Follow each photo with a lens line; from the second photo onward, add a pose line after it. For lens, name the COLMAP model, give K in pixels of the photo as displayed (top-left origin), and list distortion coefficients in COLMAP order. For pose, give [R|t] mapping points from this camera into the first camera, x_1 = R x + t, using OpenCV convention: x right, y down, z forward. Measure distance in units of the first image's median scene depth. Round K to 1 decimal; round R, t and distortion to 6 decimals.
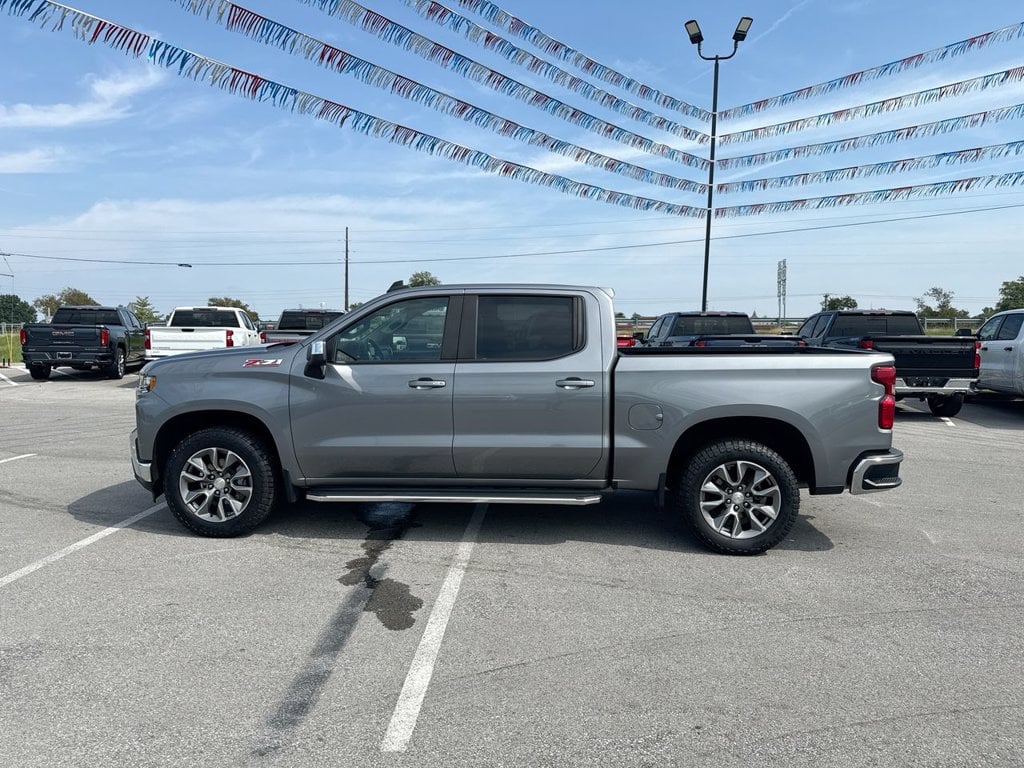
lens RADIAL K [[720.3, 0, 522.0], [0, 720.3, 359.6], [0, 0, 1]] dist [0.034381, -0.055143]
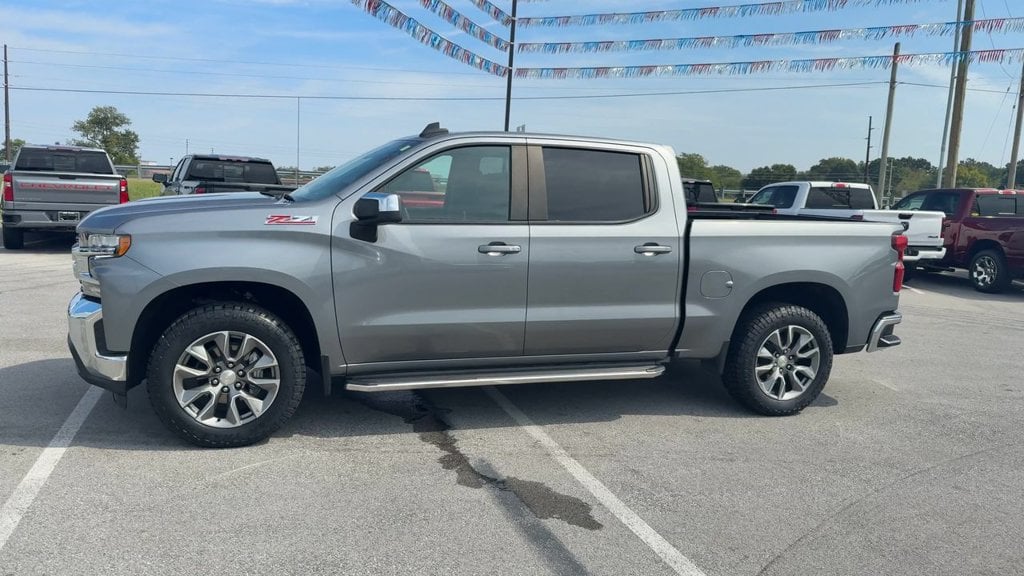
lens RADIAL K [[720.0, 0, 508.1], [0, 720.0, 286.5], [0, 0, 1]] dist [0.044883, -0.071493]
pose [[0.926441, -0.013819, 0.376186, -0.439674], [-0.022596, 0.995483, 0.092216, -0.000549], [-0.375761, -0.093933, 0.921944, 0.202723]]
